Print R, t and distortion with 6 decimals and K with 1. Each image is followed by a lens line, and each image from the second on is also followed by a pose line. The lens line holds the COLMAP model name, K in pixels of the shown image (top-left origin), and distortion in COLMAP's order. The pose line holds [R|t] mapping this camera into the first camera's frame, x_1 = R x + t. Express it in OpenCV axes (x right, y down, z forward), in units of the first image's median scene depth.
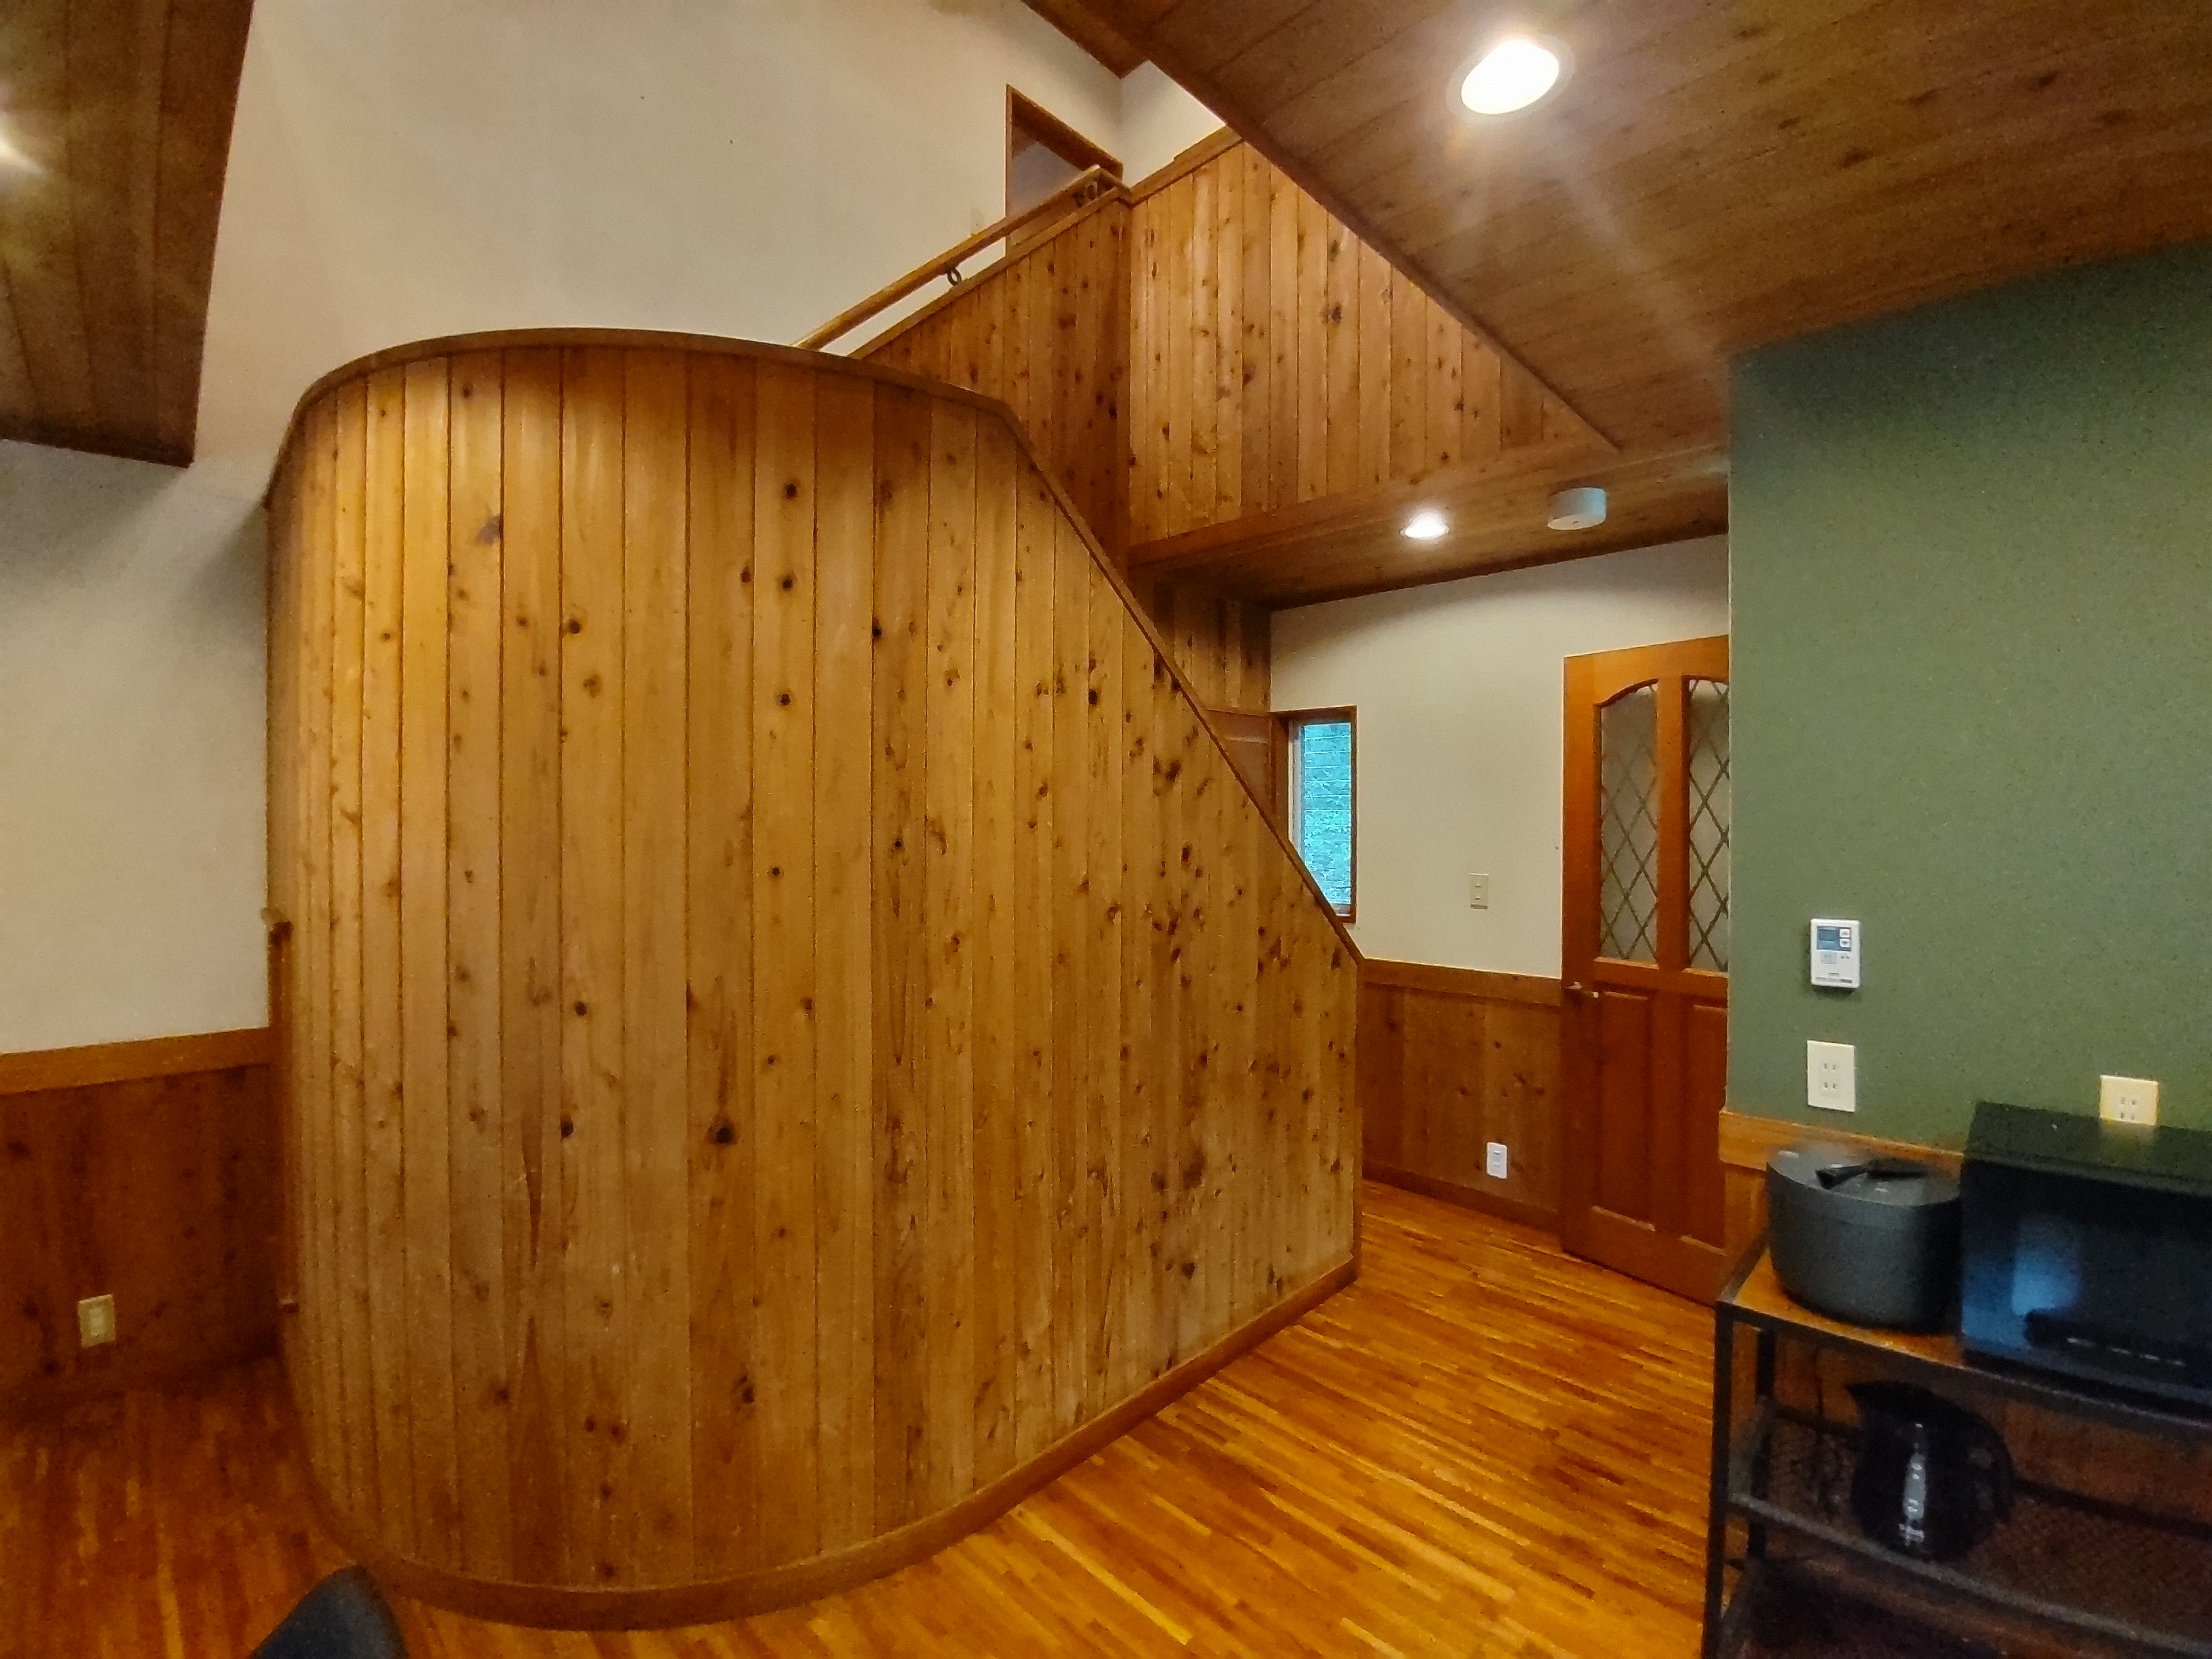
lens RADIAL K [[956.7, 0, 1100.9], [0, 956.7, 819.5], [0, 0, 1]] dist [-0.008518, -0.014153]
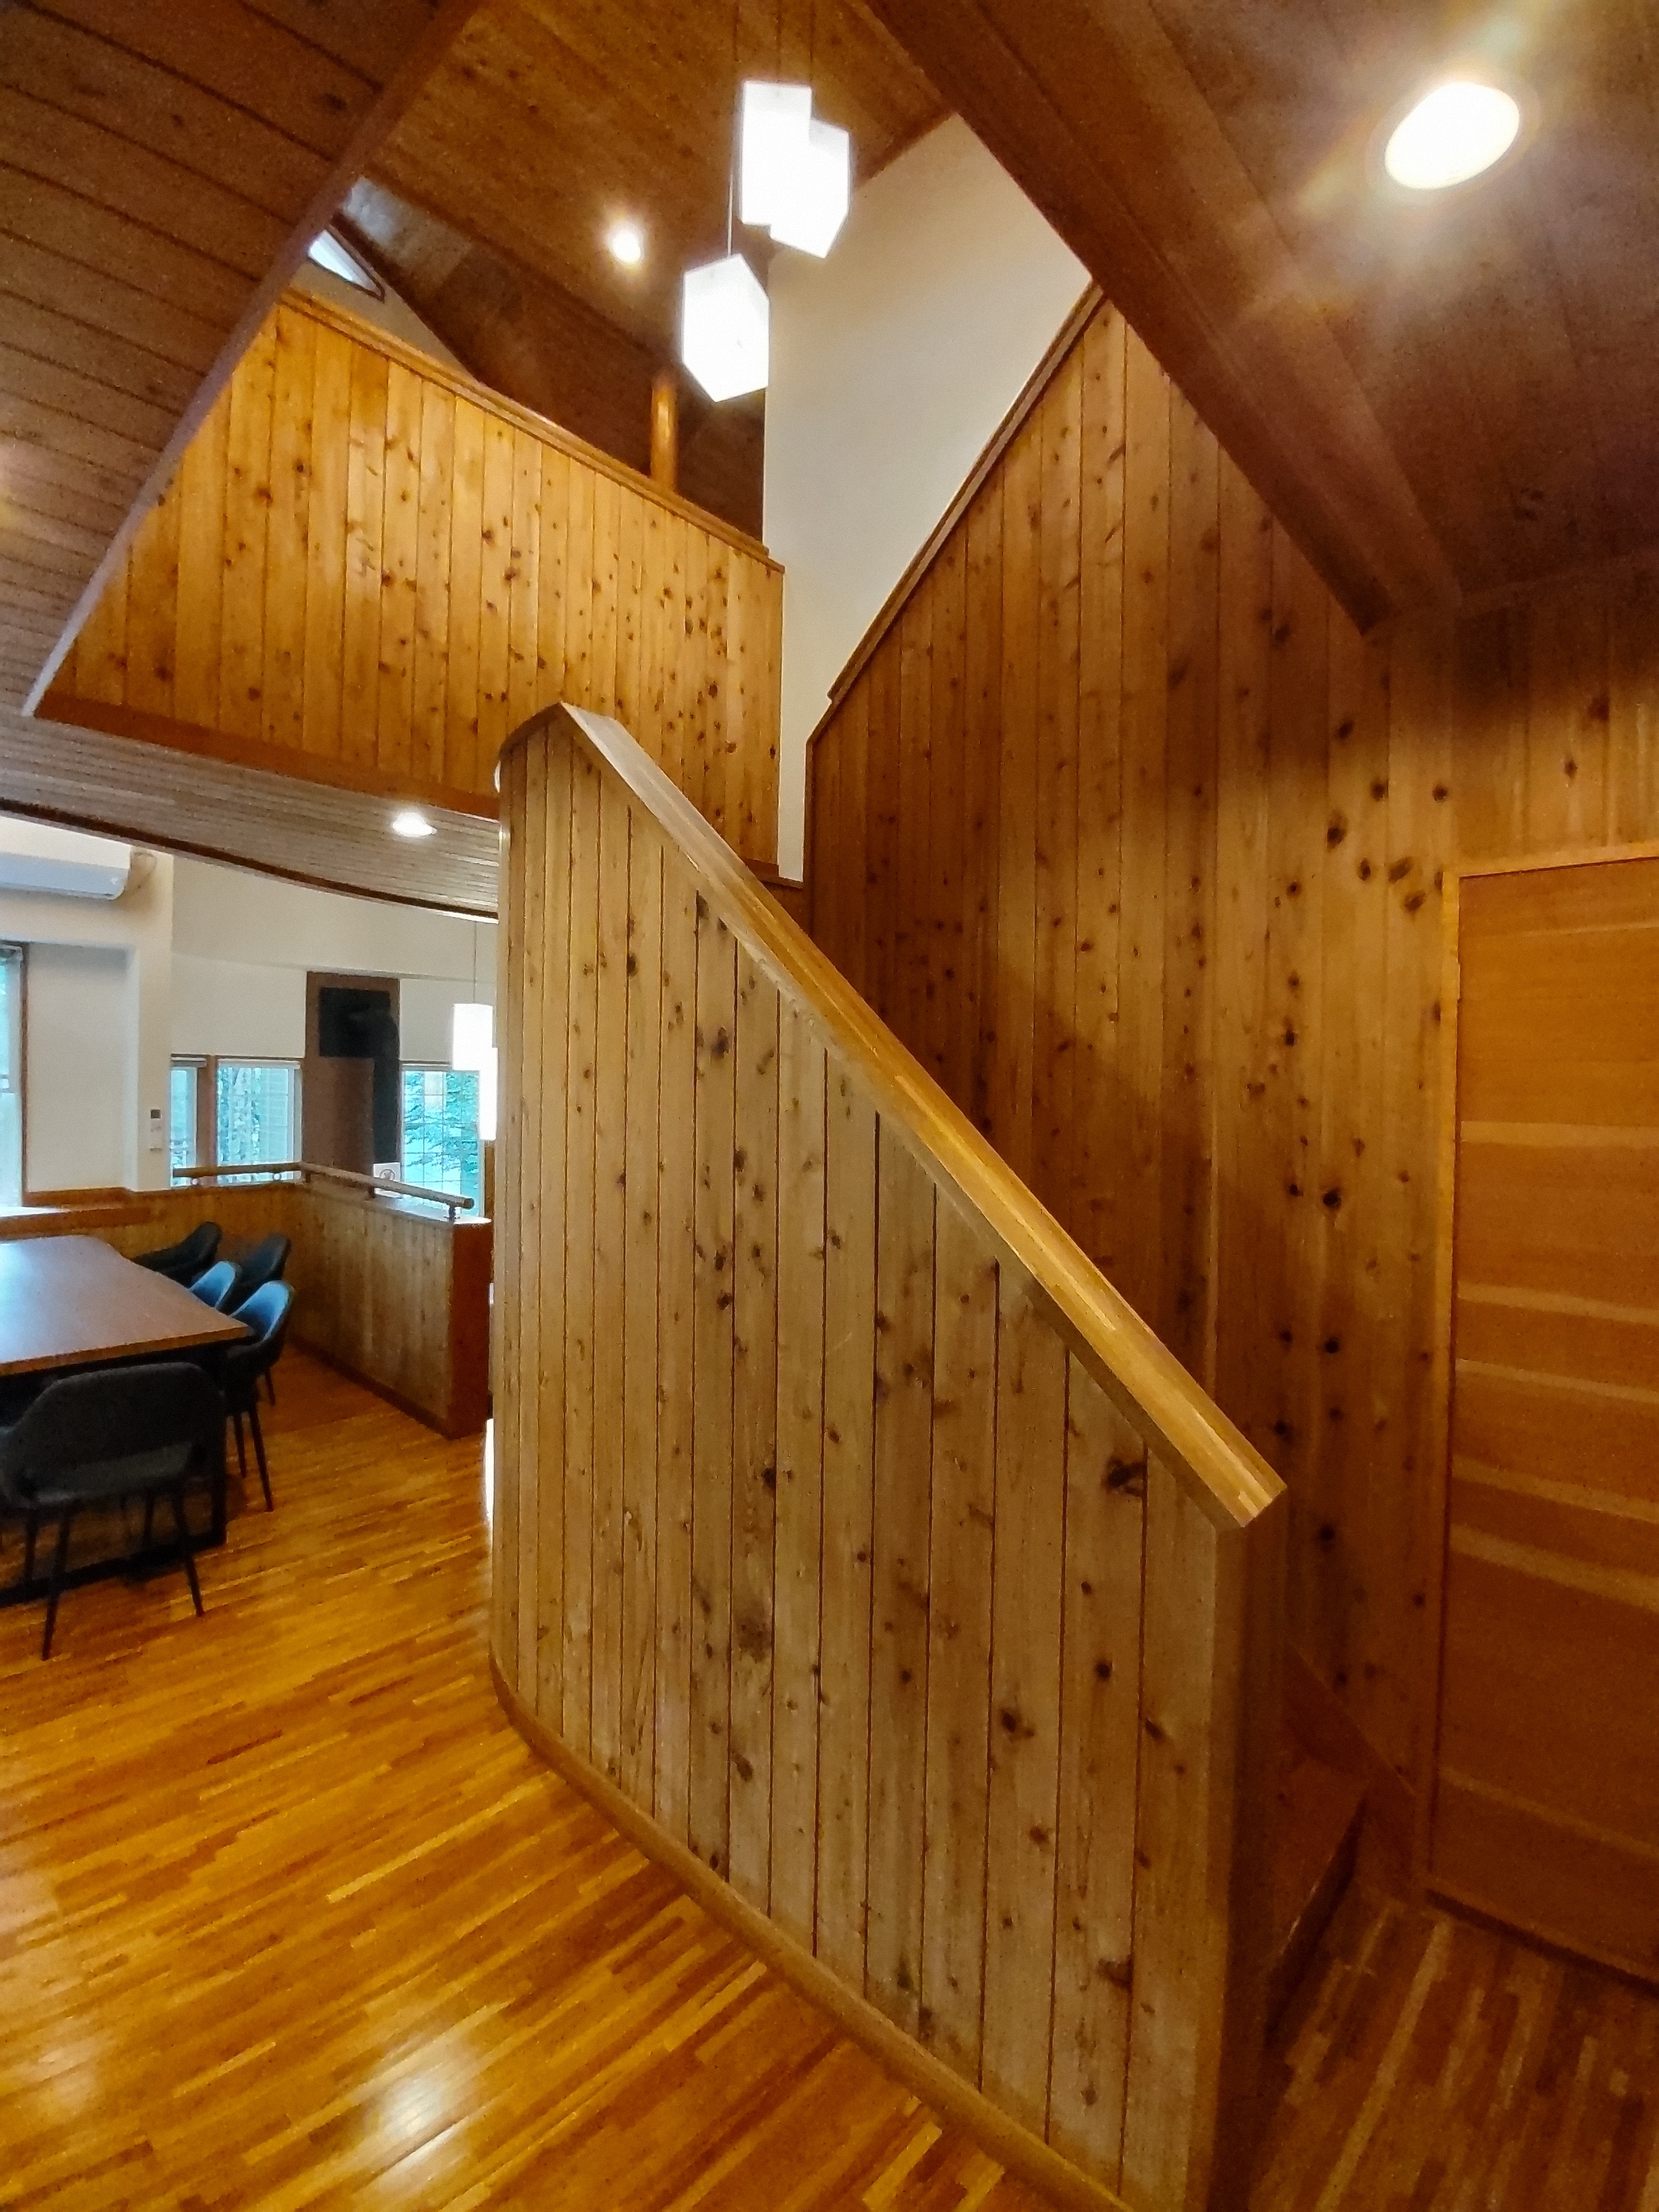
lens RADIAL K [[956.7, 0, 831.3], [0, 956.7, 1093.4], [0, 0, 1]] dist [-0.008518, -0.014153]
pose [[0.035931, 0.007725, -0.999324, 0.793250], [-0.020196, 0.999772, 0.007002, -0.019488], [0.999150, 0.019931, 0.036078, 1.056817]]
